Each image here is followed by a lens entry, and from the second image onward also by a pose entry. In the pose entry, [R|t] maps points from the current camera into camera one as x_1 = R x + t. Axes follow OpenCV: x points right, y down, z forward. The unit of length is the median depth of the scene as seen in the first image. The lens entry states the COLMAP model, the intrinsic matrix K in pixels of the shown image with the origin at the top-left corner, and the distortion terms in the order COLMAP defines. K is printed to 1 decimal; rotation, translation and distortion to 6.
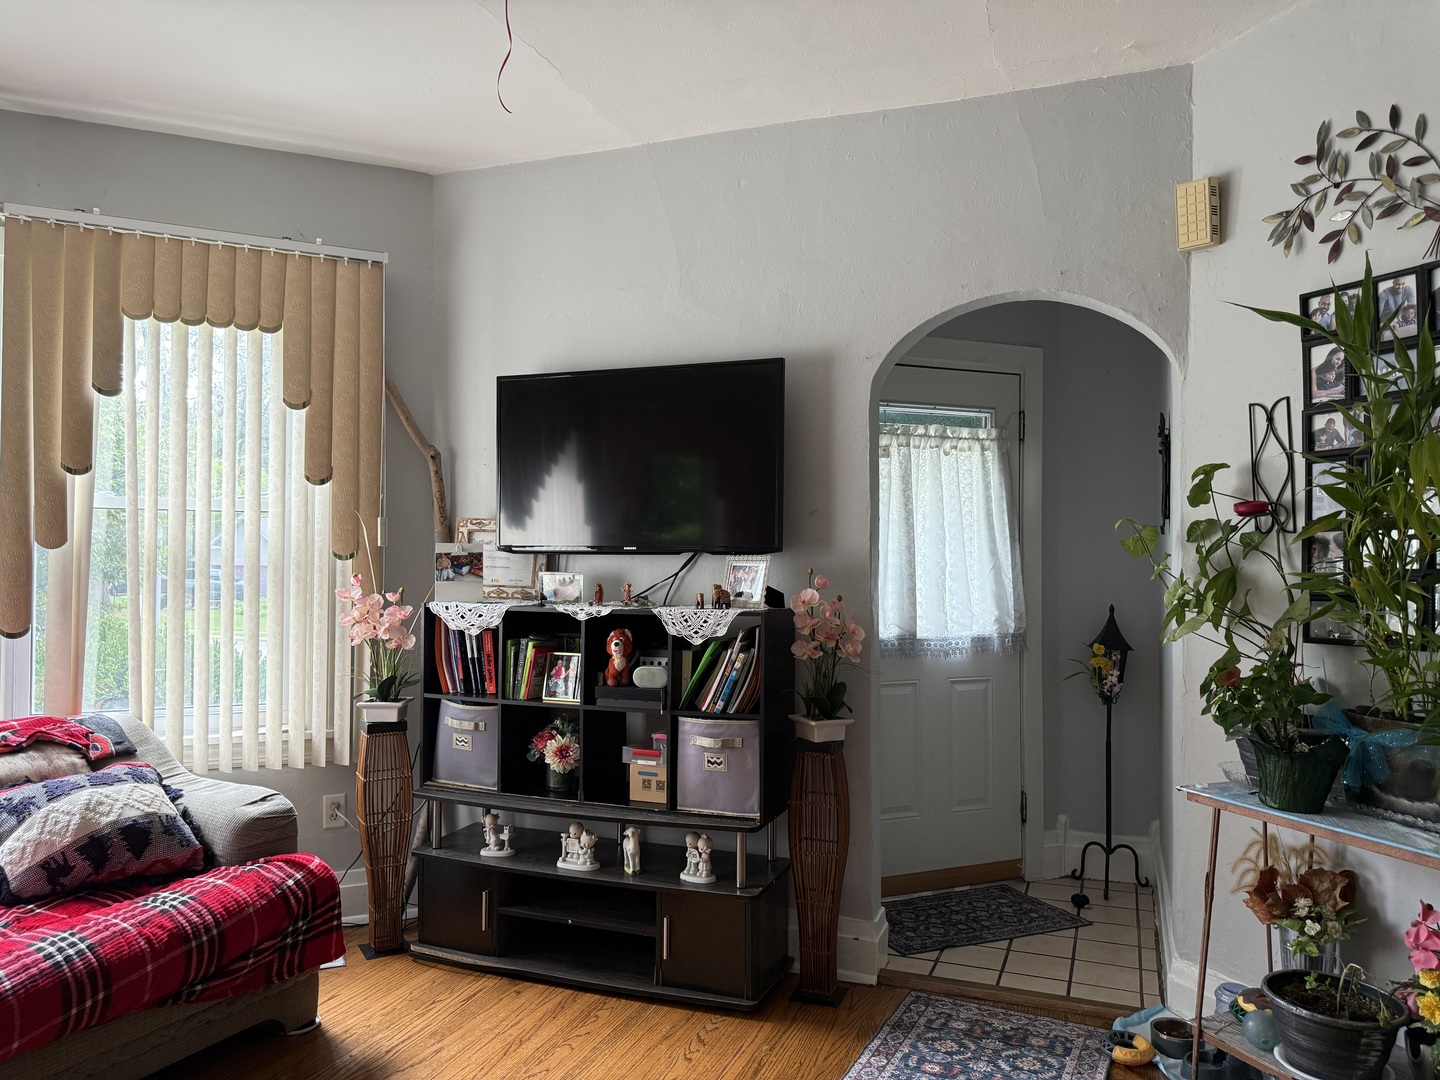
lens RADIAL K [[1006.3, 0, 719.9], [0, 1006.3, 546.0], [0, 0, 1]] dist [-0.007236, -0.002409]
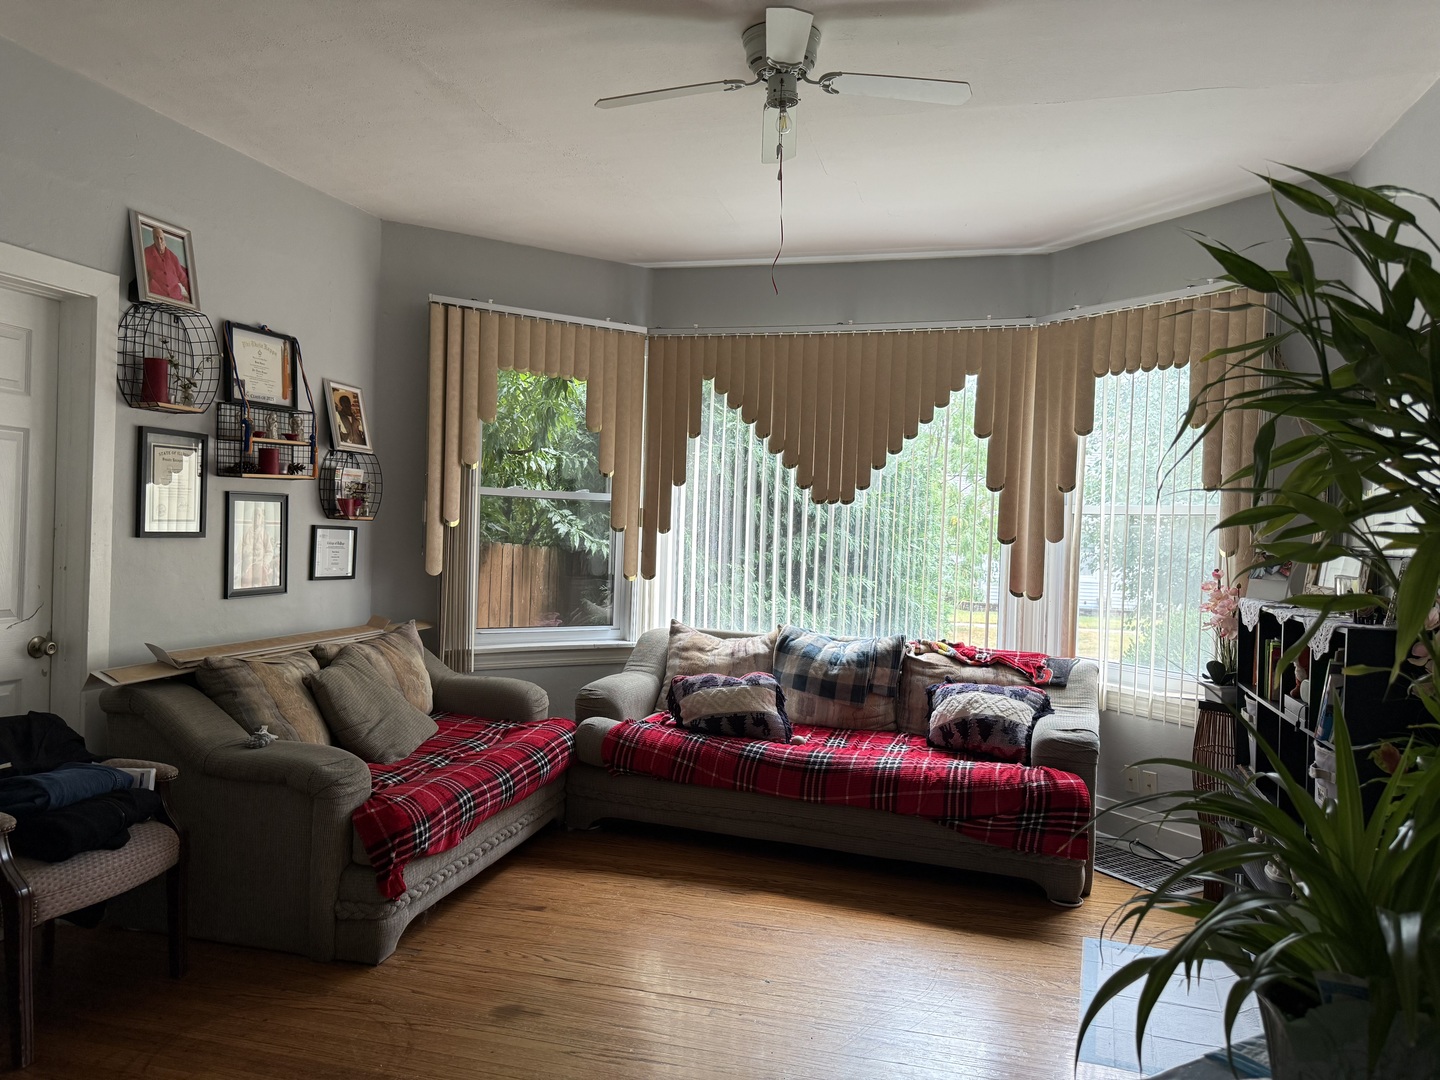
lens RADIAL K [[1006.3, 0, 719.8], [0, 1006.3, 539.2], [0, 0, 1]] dist [-0.007236, -0.002409]
pose [[0.102147, 0.013026, -0.994684, 0.759195], [-0.014064, 0.999833, 0.011649, -0.012101], [0.994670, 0.012800, 0.102314, 0.348081]]
